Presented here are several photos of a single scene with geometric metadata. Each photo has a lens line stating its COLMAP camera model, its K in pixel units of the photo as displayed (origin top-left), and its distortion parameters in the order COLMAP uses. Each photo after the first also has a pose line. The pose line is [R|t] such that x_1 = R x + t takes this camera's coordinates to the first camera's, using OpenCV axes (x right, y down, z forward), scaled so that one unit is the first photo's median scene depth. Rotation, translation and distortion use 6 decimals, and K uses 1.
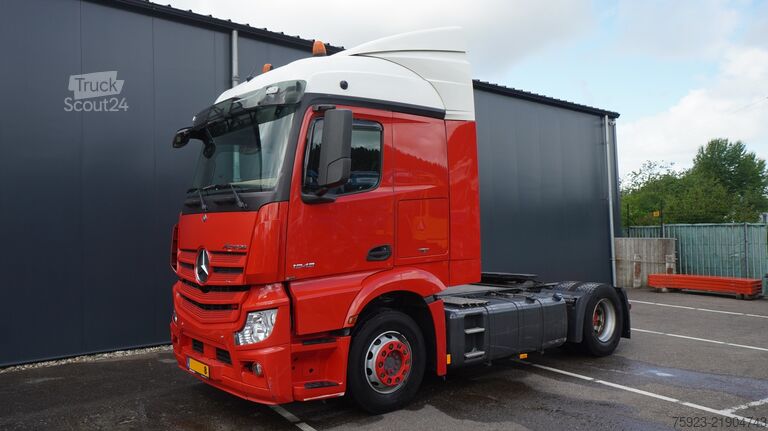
lens RADIAL K [[556.3, 0, 387.8], [0, 556.3, 219.3], [0, 0, 1]] dist [0.012921, 0.004952]
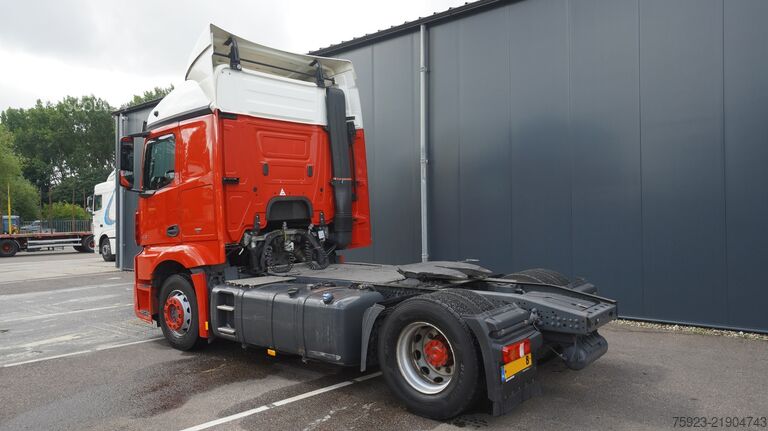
lens RADIAL K [[556.3, 0, 394.6], [0, 556.3, 219.1], [0, 0, 1]] dist [0.012921, 0.004952]
pose [[0.205439, 0.016888, -0.978524, 1.391999], [0.044857, 0.998638, 0.026653, 0.019728], [0.977641, -0.049370, 0.204401, 1.229076]]
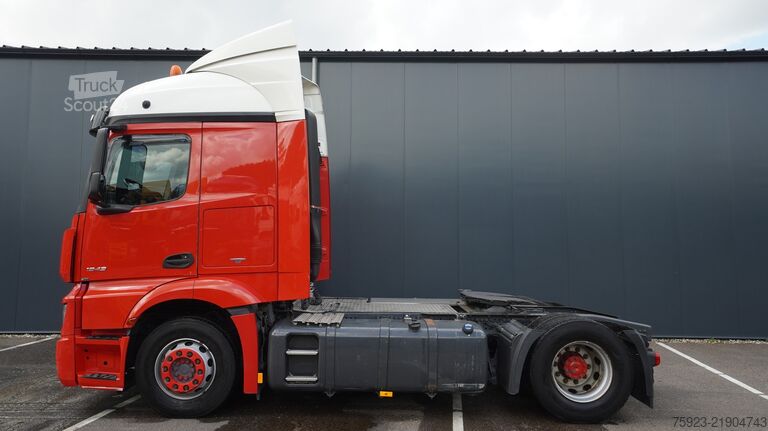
lens RADIAL K [[556.3, 0, 391.2], [0, 556.3, 215.9], [0, 0, 1]] dist [0.012921, 0.004952]
pose [[0.786141, -0.013465, -0.617900, 0.918469], [-0.001967, 0.999703, -0.024289, 0.001710], [0.618043, 0.020310, 0.785882, 0.421937]]
